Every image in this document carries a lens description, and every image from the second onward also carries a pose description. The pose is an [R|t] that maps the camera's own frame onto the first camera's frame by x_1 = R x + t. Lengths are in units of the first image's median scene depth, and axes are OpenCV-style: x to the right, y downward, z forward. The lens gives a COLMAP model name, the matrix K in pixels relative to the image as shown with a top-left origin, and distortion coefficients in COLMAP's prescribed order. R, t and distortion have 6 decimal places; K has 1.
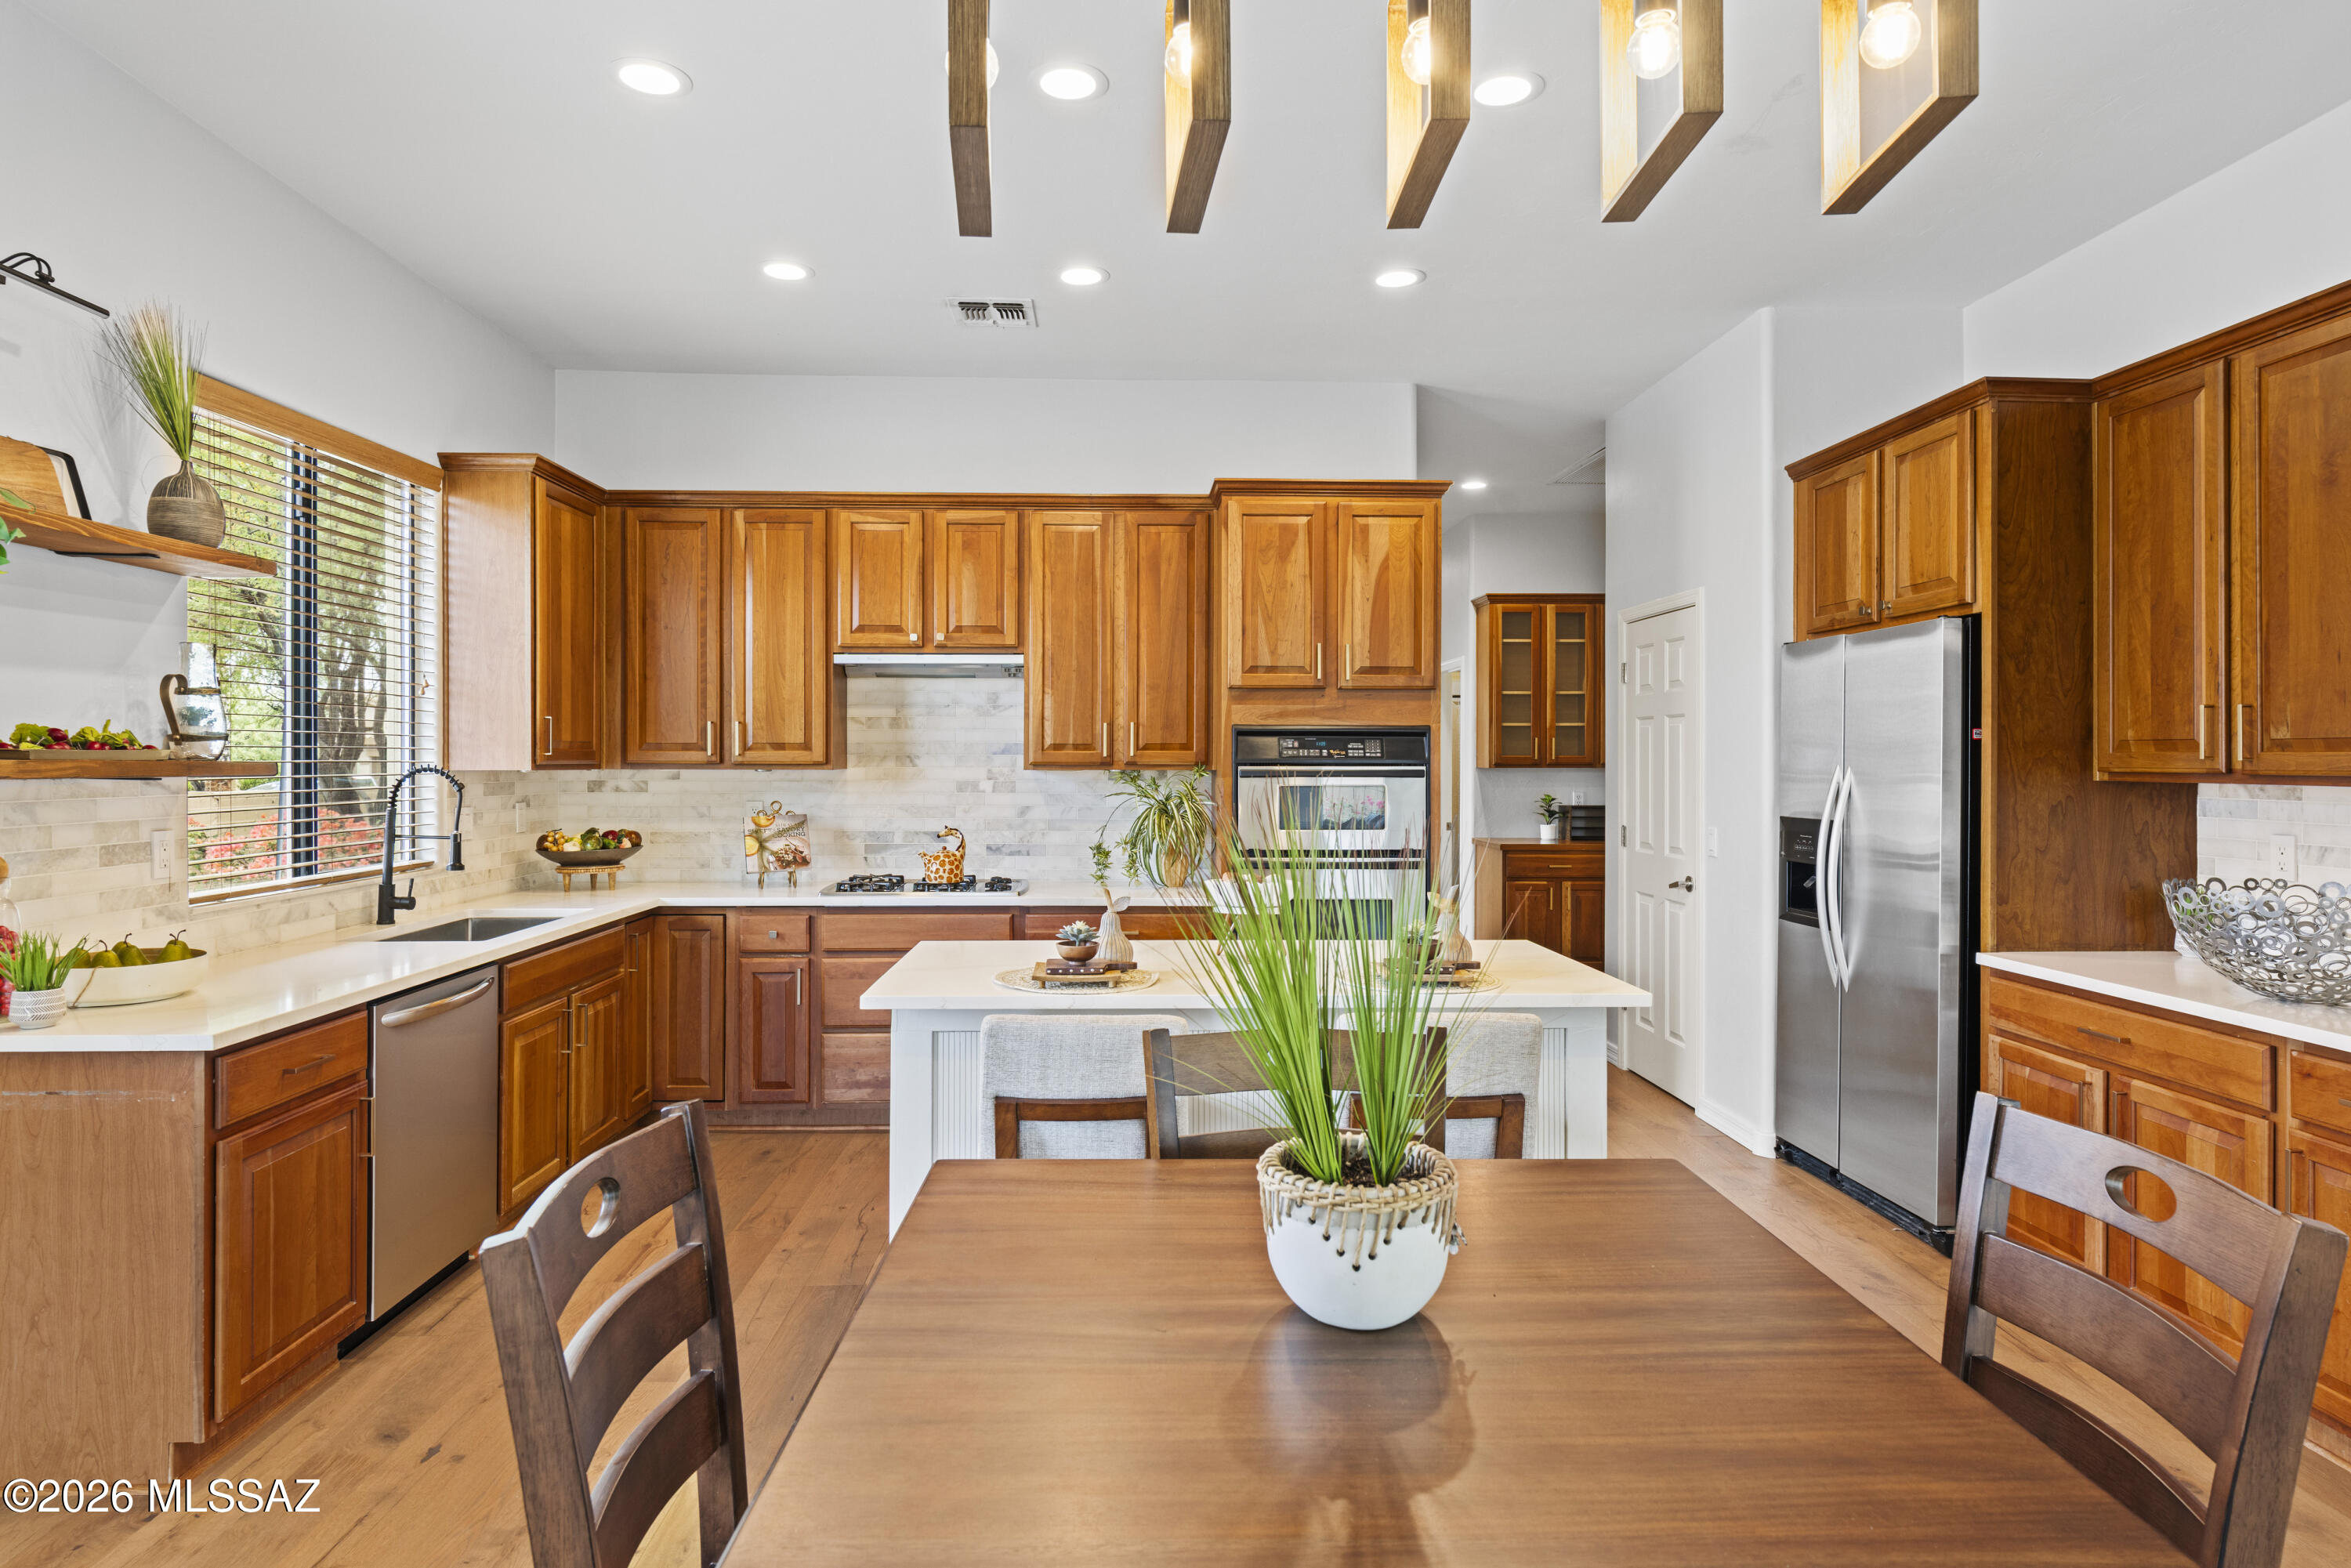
lens RADIAL K [[1353.0, 0, 1175.0], [0, 1353.0, 771.1], [0, 0, 1]] dist [0.055124, 0.001014]
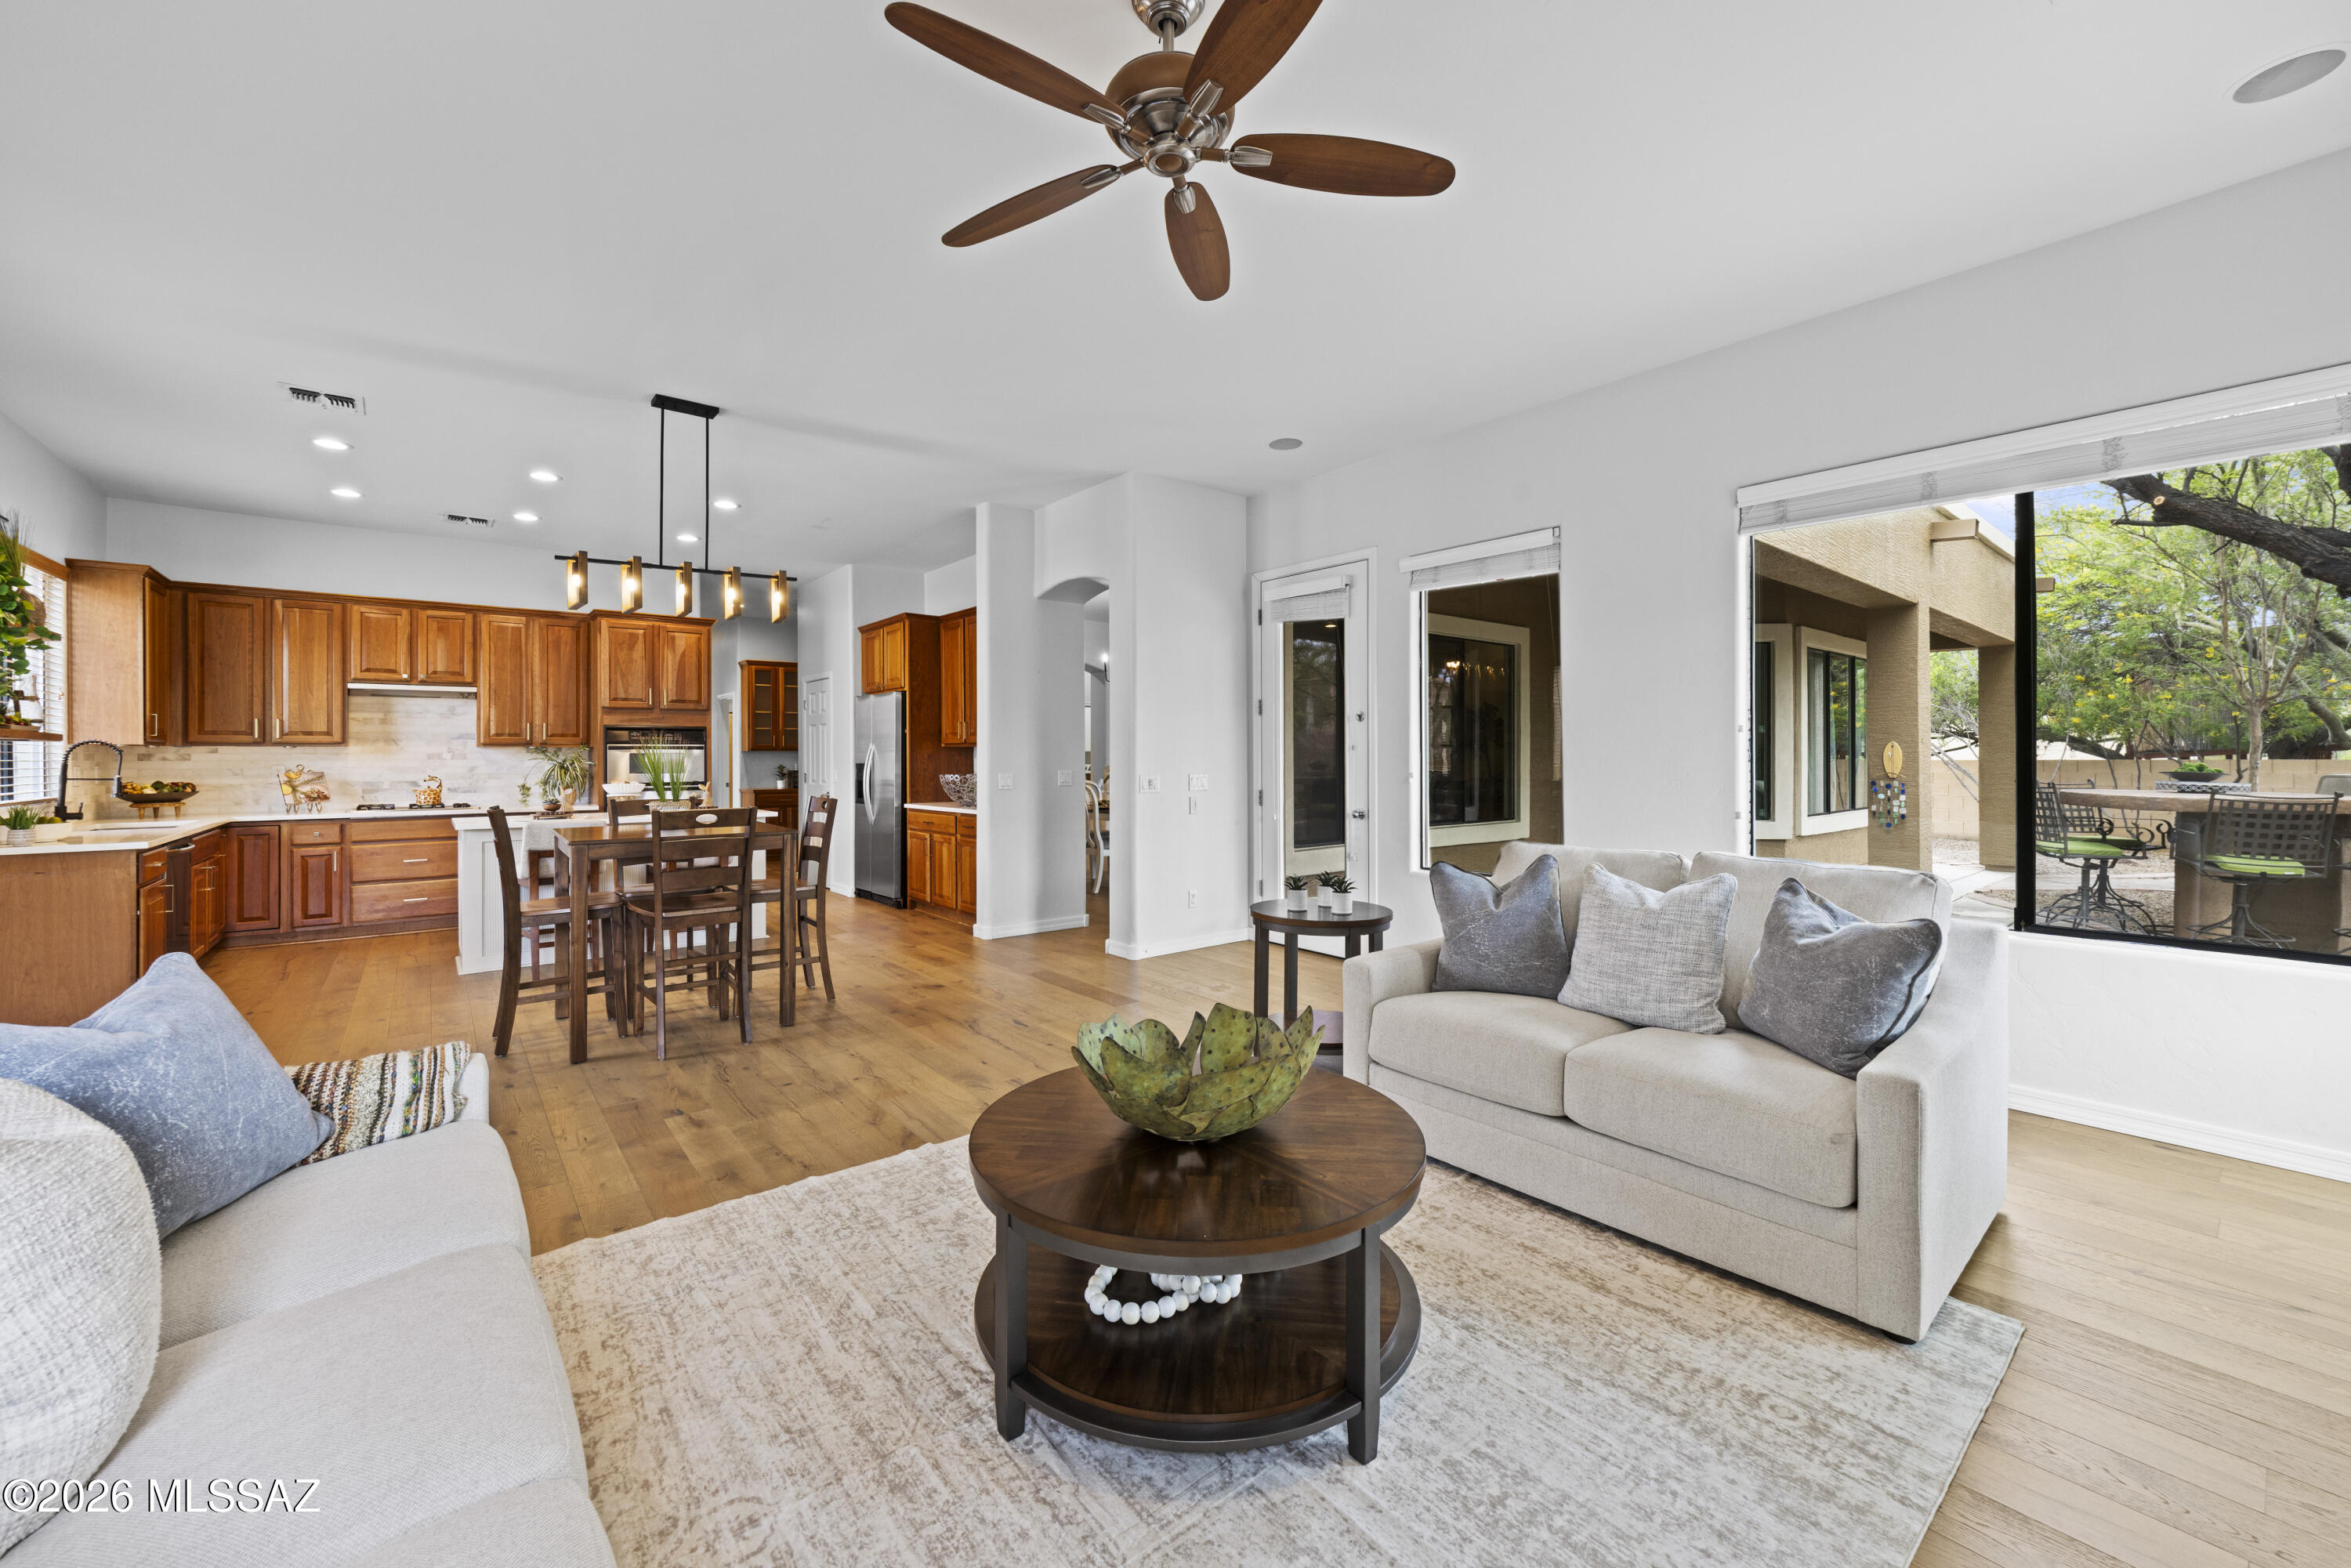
lens RADIAL K [[931.3, 0, 1172.3], [0, 931.3, 760.9], [0, 0, 1]] dist [-0.002982, 0.000011]
pose [[0.800525, -0.006139, 0.599268, -0.113273], [0.012505, 0.999901, -0.006461, 0.040642], [-0.599169, 0.012667, 0.800523, -0.665517]]
